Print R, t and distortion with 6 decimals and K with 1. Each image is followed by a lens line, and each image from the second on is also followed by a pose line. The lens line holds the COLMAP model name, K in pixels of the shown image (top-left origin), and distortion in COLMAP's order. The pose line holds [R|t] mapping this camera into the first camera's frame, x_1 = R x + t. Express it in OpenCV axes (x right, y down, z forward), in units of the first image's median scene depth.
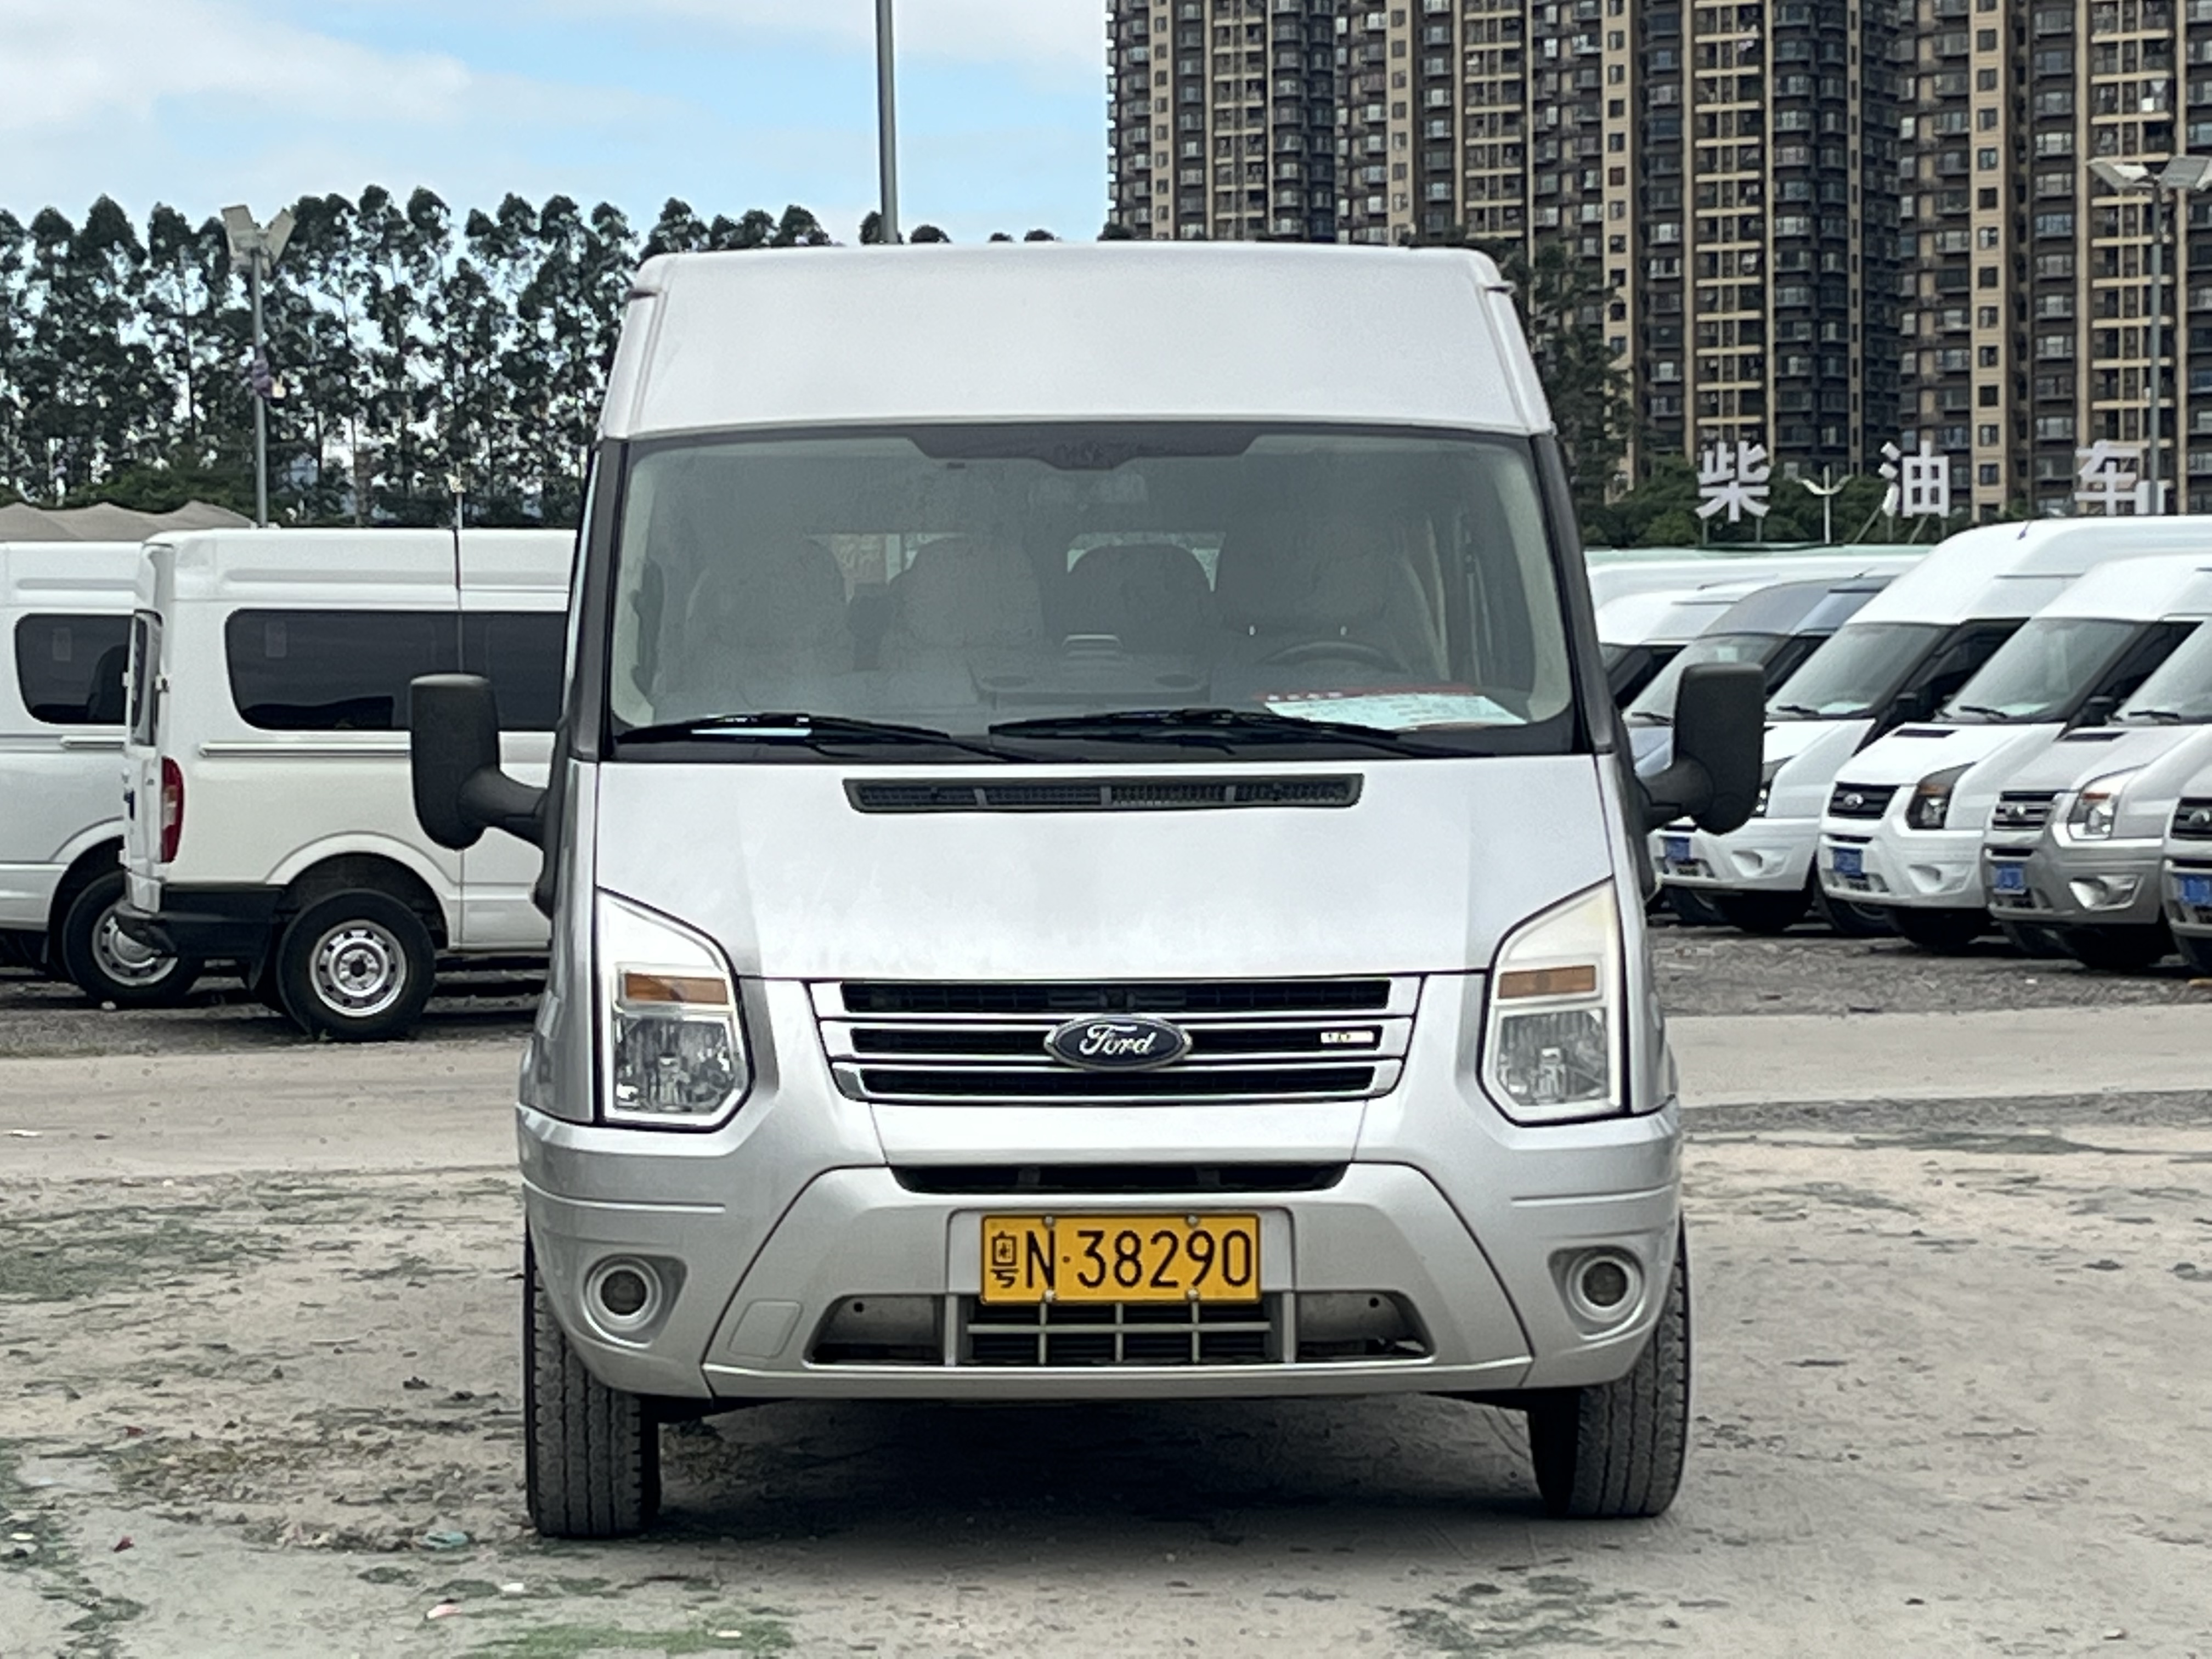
lens RADIAL K [[5936.0, 0, 1106.0], [0, 5936.0, 829.5], [0, 0, 1]] dist [0.321885, -0.564572]
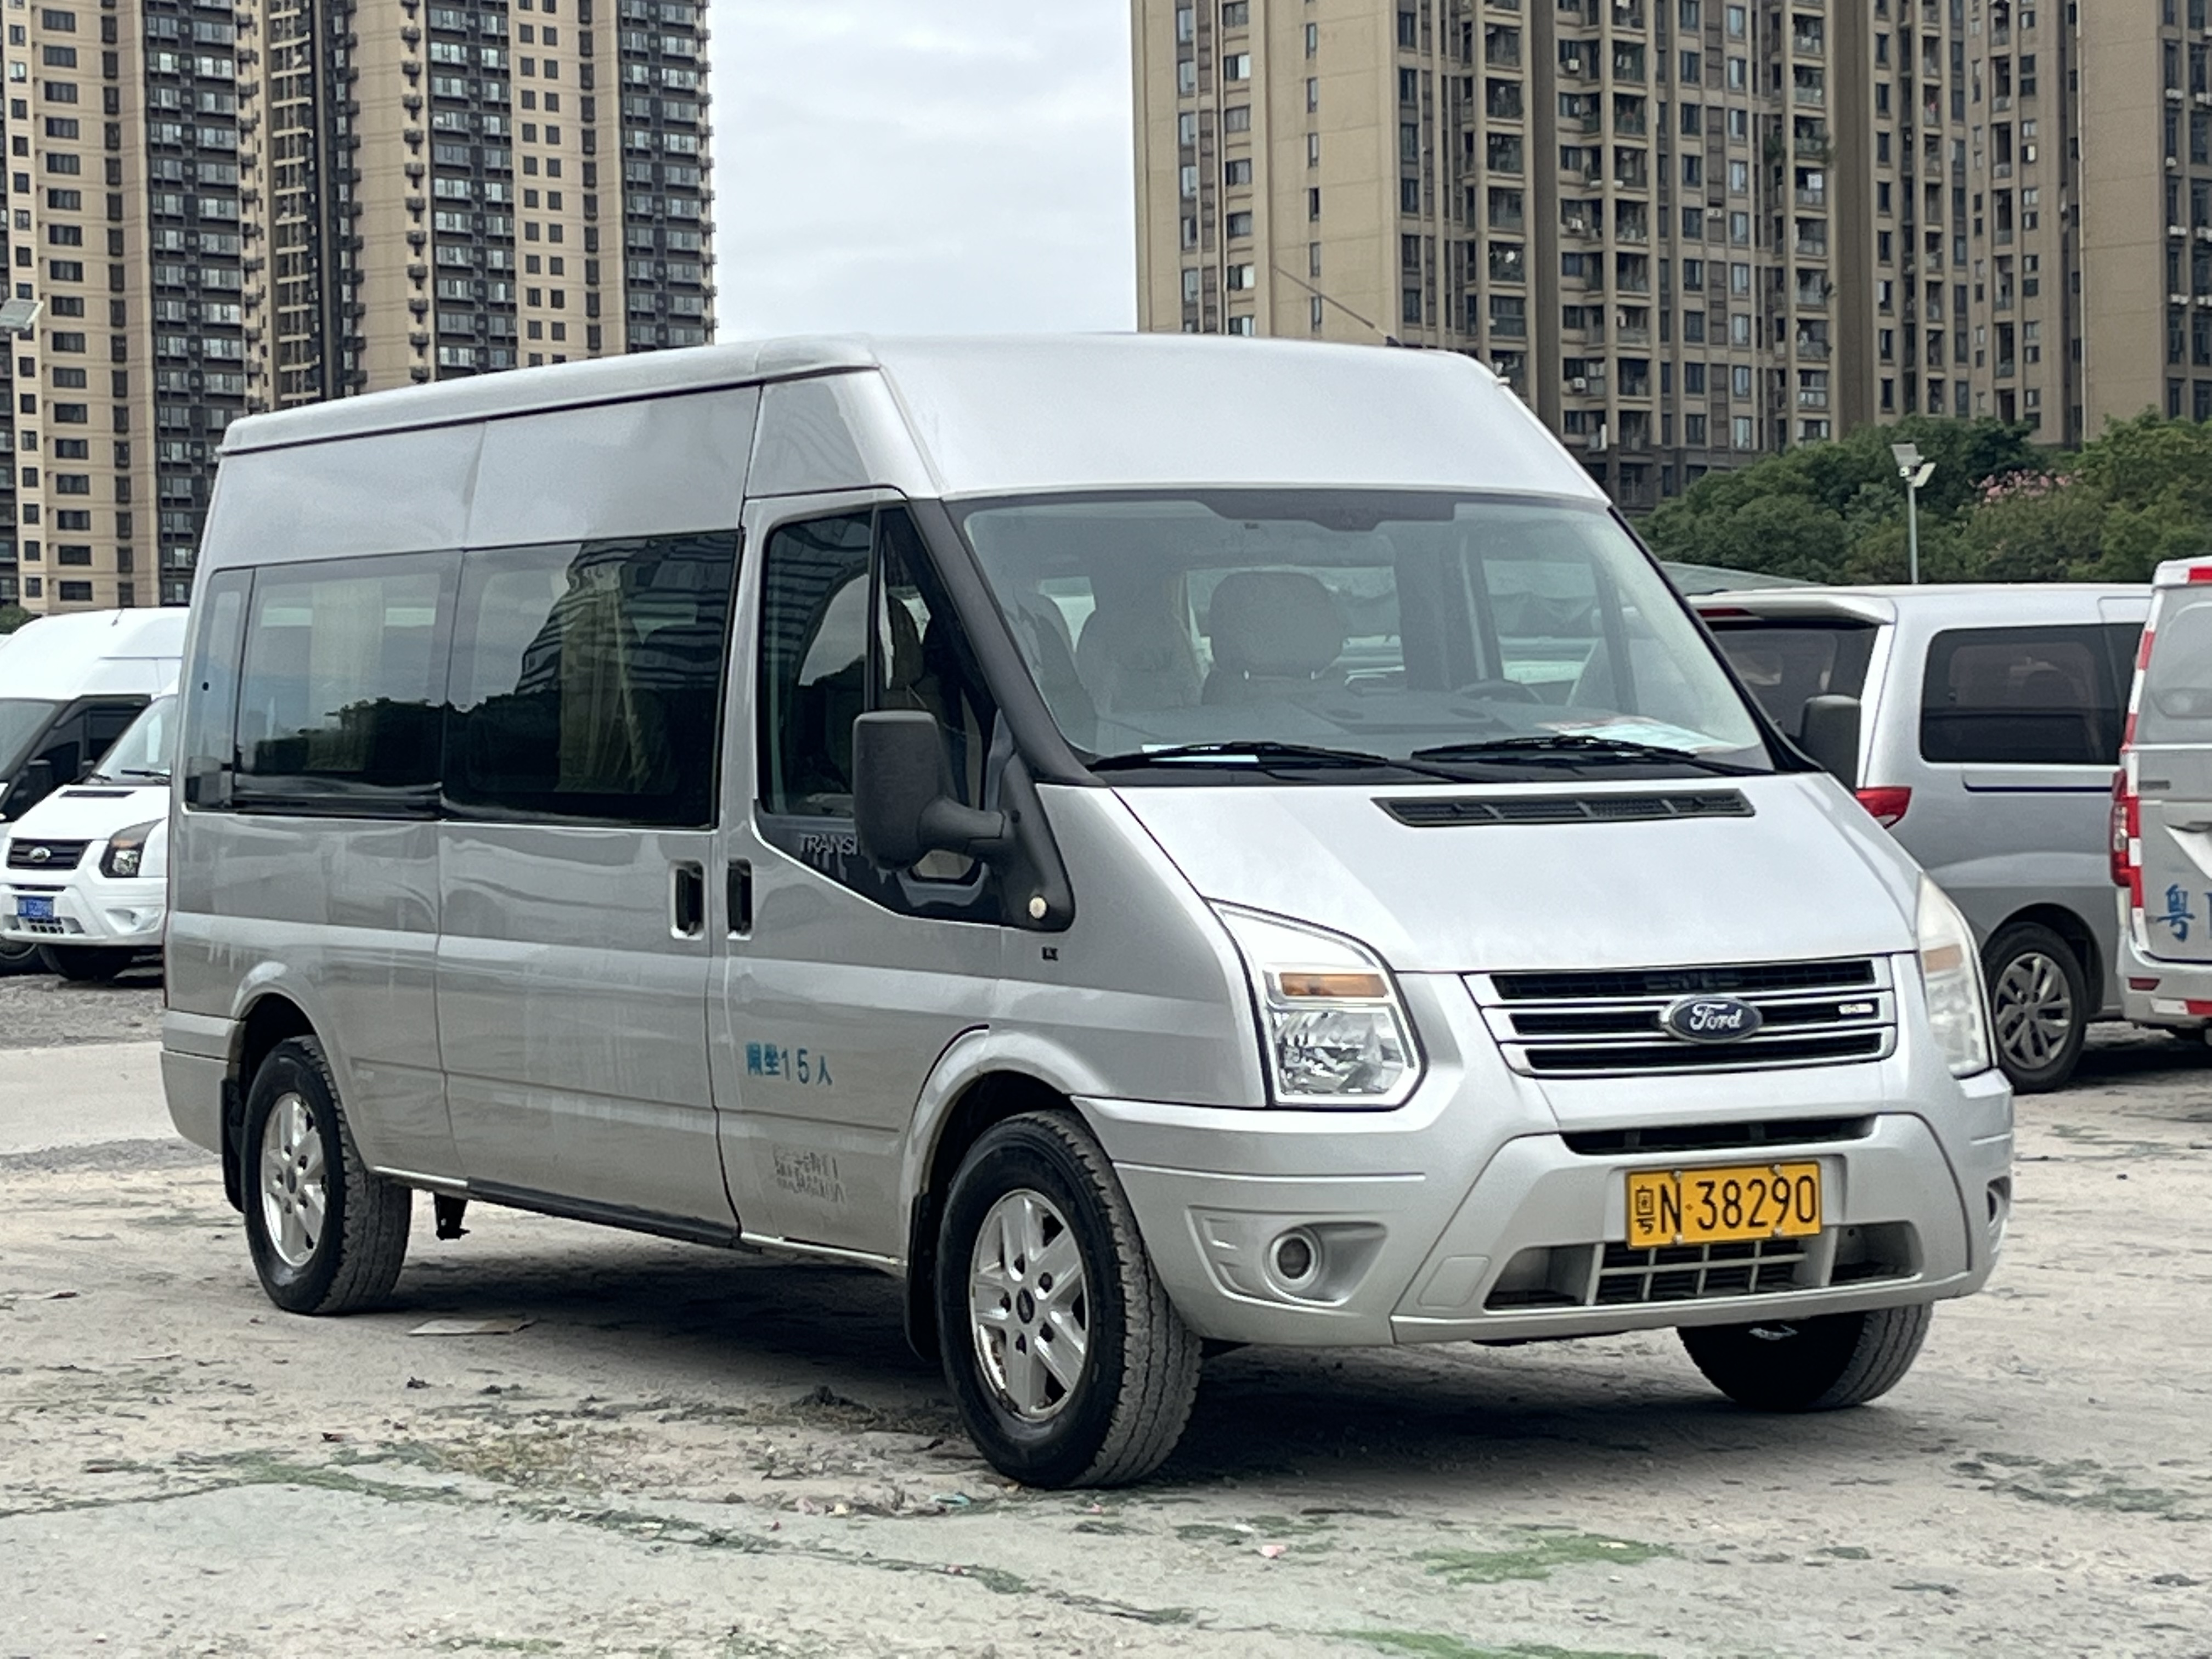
lens RADIAL K [[5054.6, 0, 1106.0], [0, 5054.6, 829.5], [0, 0, 1]] dist [0.218425, -0.089200]
pose [[0.876517, -0.014860, 0.481142, -0.575108], [0.020415, 0.999772, -0.006313, 0.002657], [-0.480938, 0.015356, 0.876620, 0.185158]]
